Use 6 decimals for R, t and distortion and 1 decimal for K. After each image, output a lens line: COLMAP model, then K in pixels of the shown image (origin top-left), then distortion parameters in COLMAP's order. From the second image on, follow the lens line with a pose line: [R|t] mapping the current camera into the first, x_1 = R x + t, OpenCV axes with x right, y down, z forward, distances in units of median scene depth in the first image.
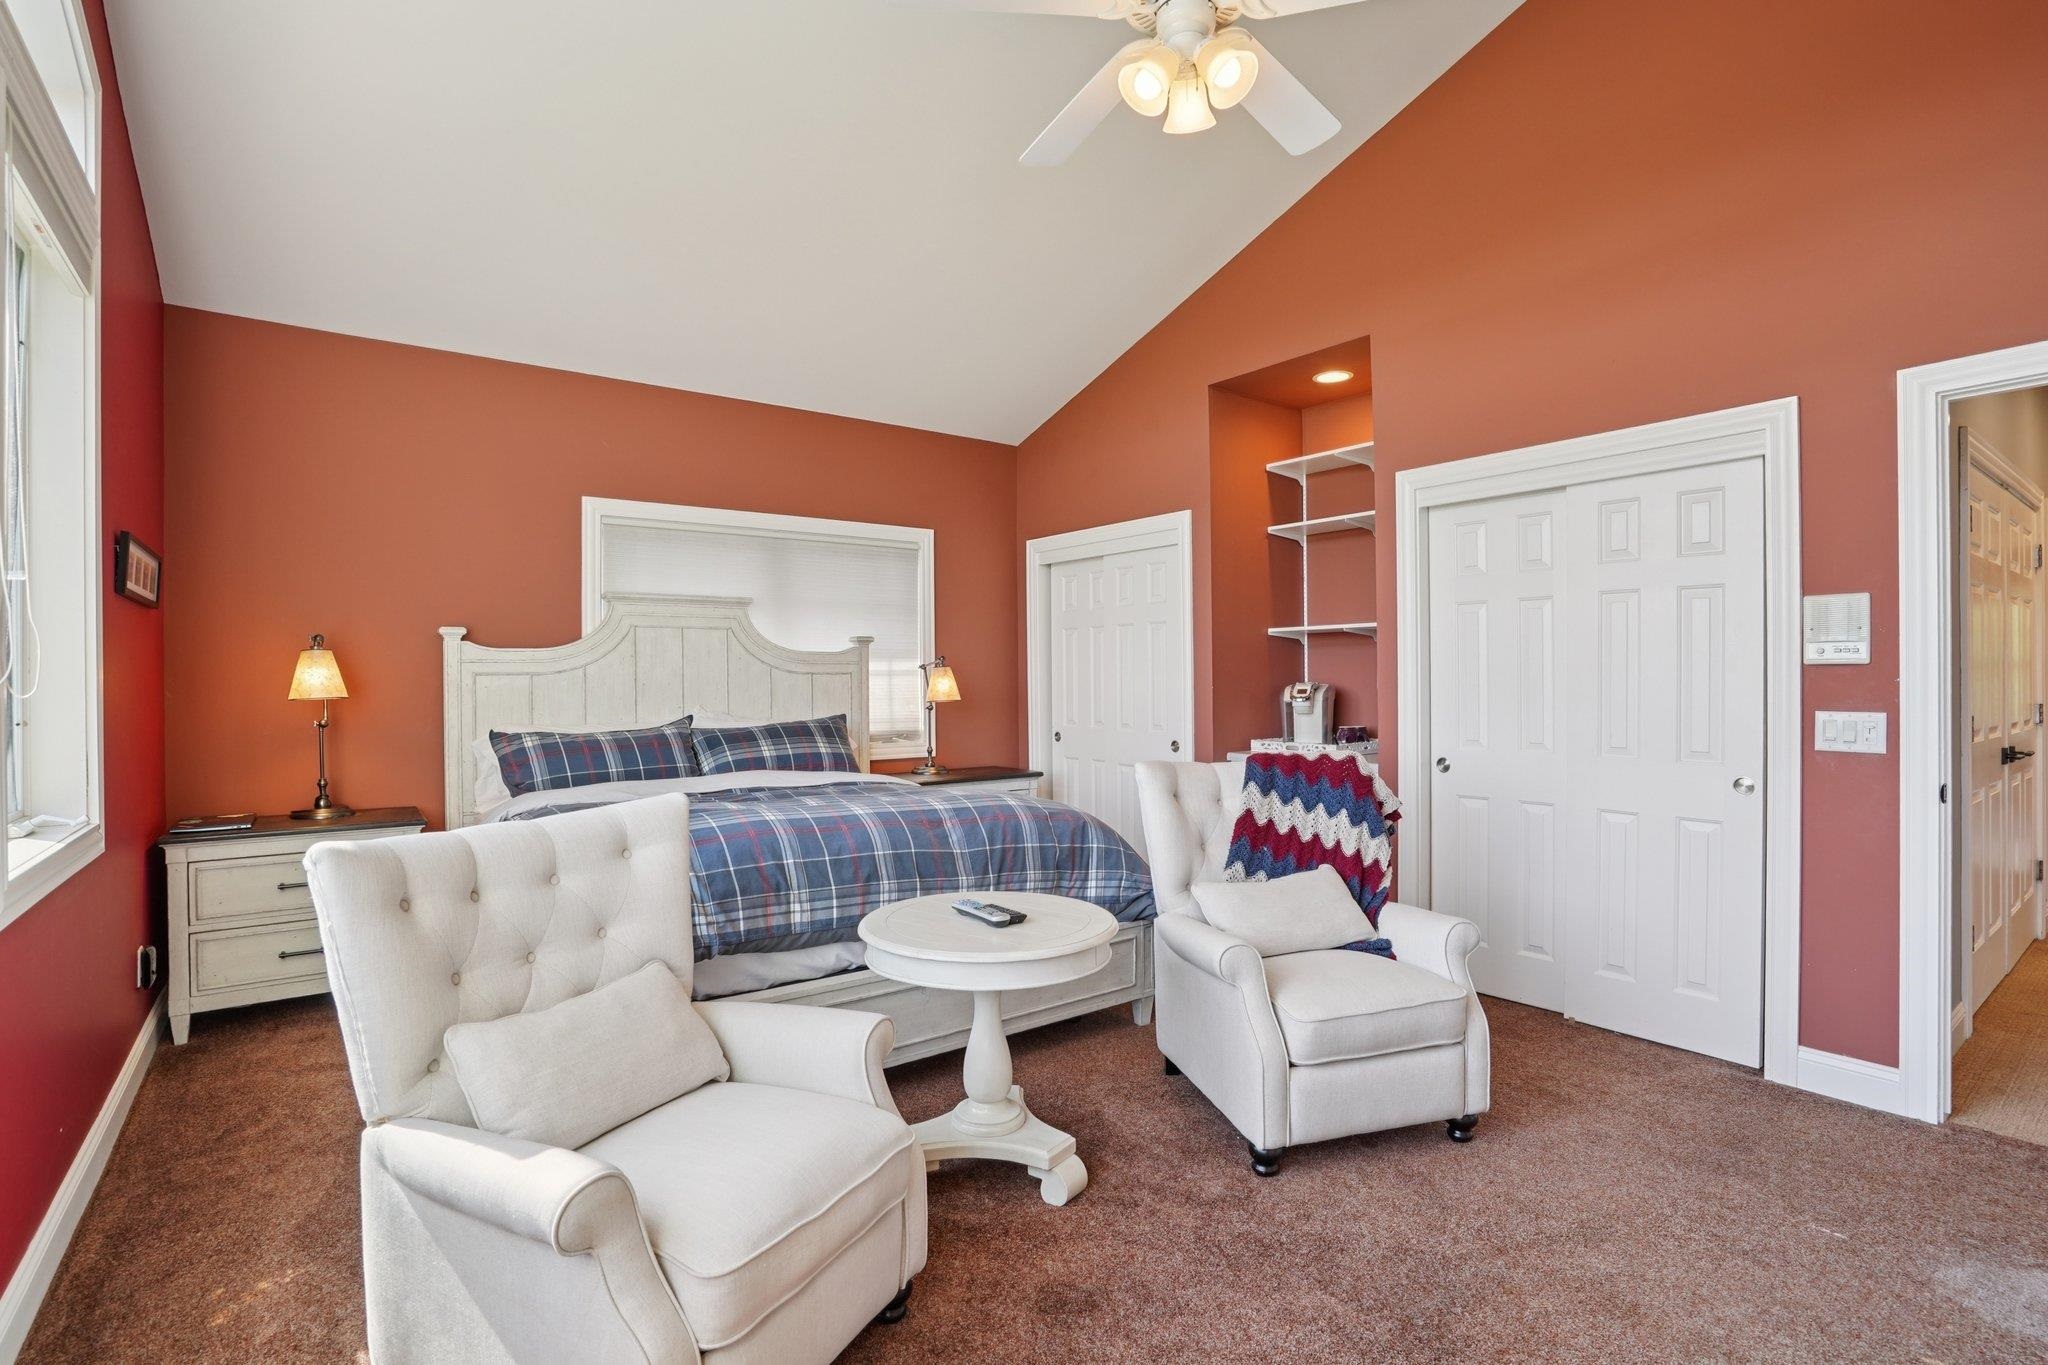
lens RADIAL K [[975.0, 0, 1034.7], [0, 975.0, 683.6], [0, 0, 1]] dist [-0.005188, -0.000202]
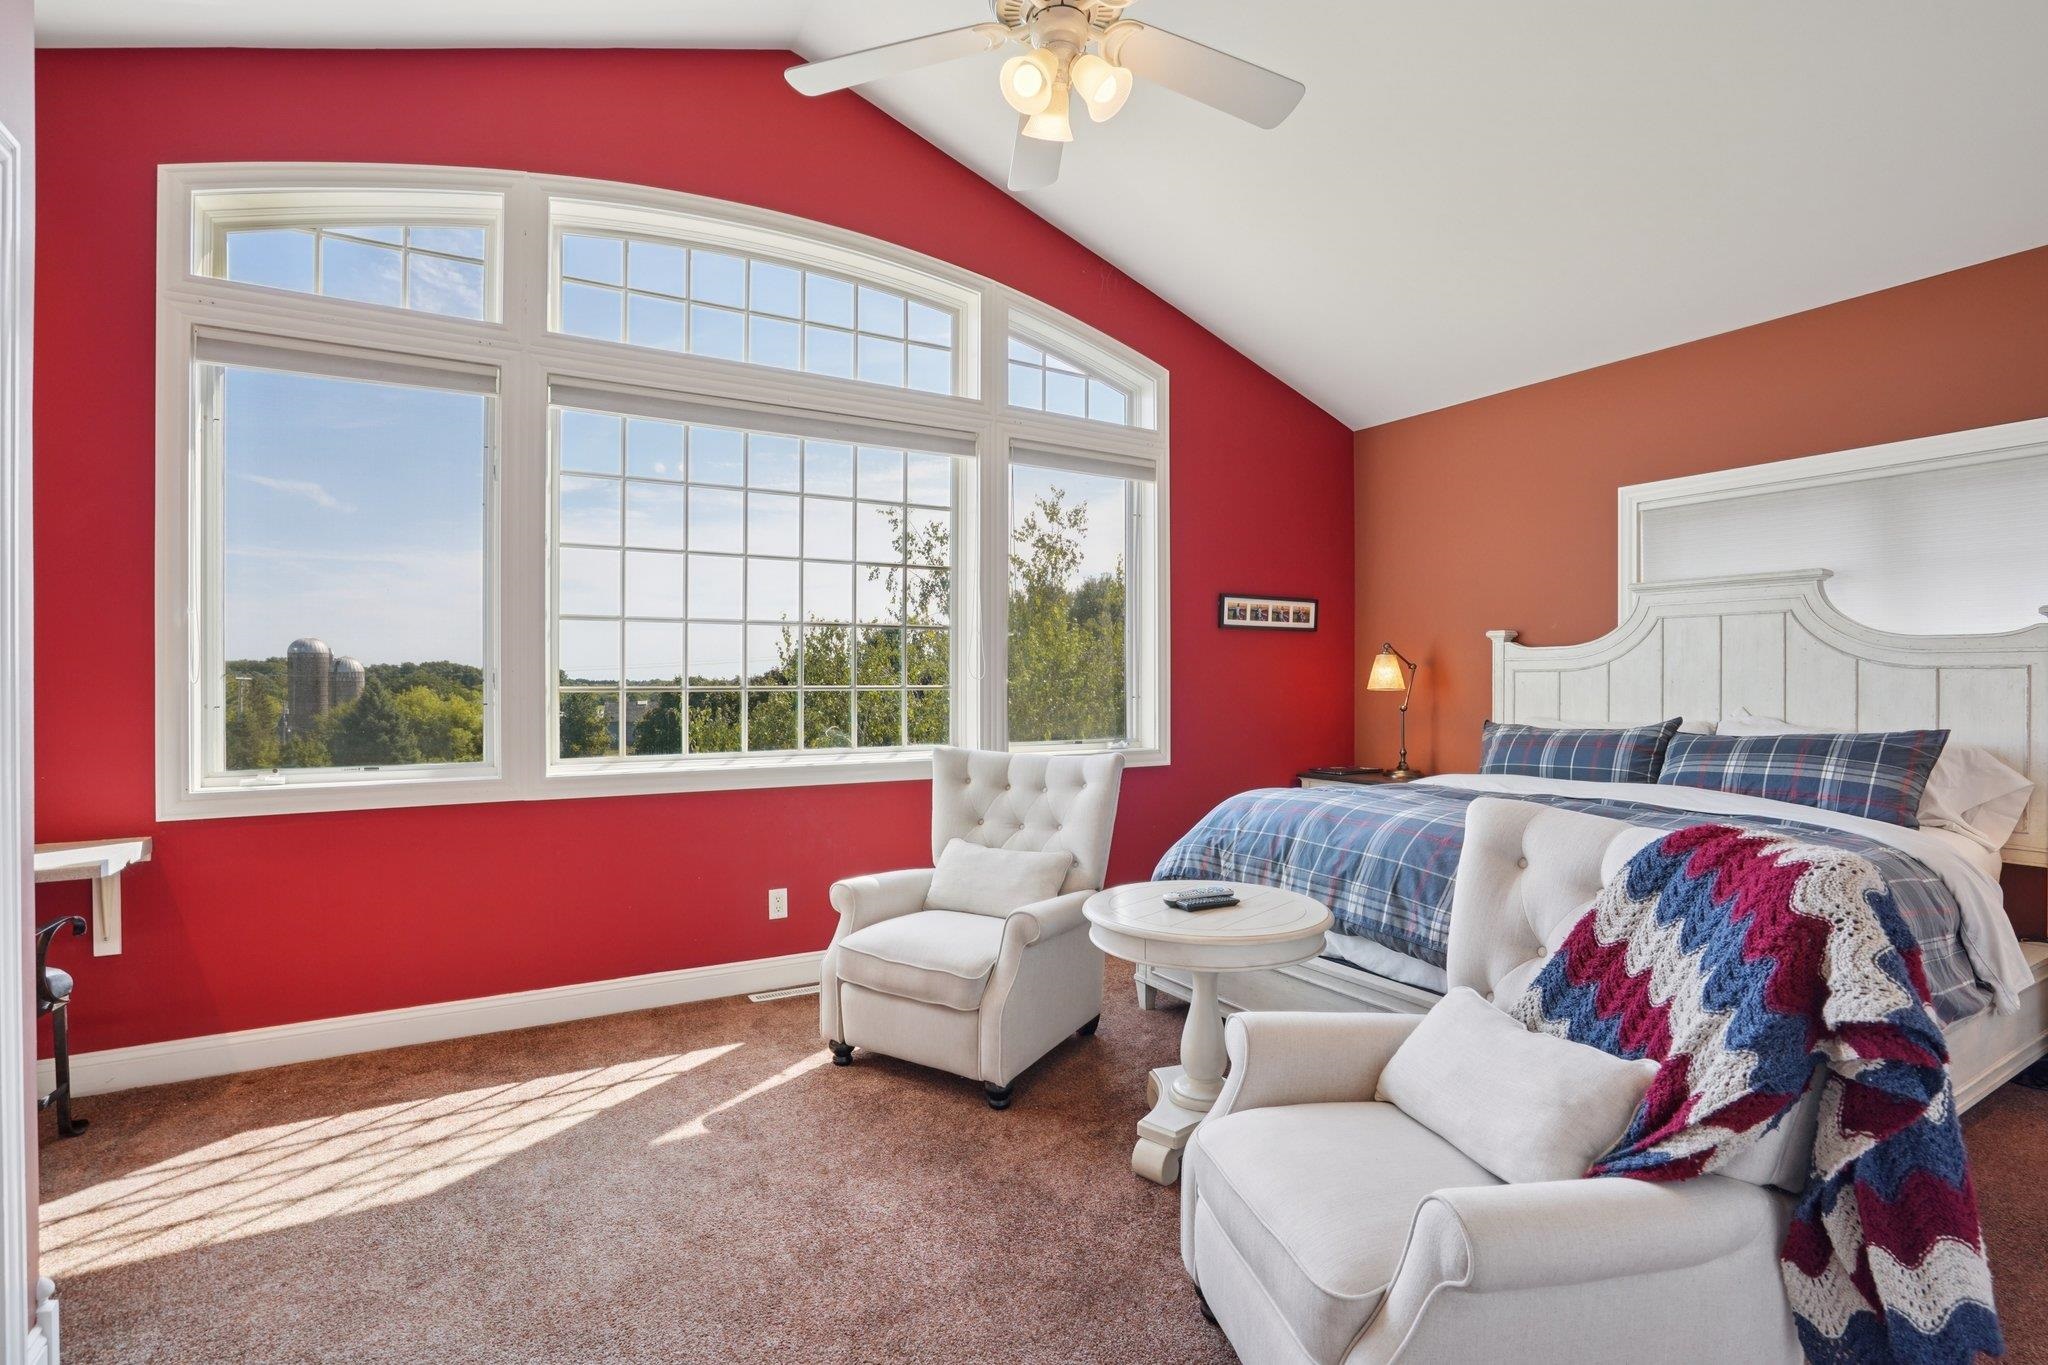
lens RADIAL K [[975.0, 0, 1031.8], [0, 975.0, 675.5], [0, 0, 1]] dist [-0.005188, -0.000202]
pose [[-0.096037, 0.003038, -0.995373, 0.620743], [-0.004804, 0.999982, 0.003516, -0.005987], [0.995366, 0.005119, -0.096021, 0.560764]]
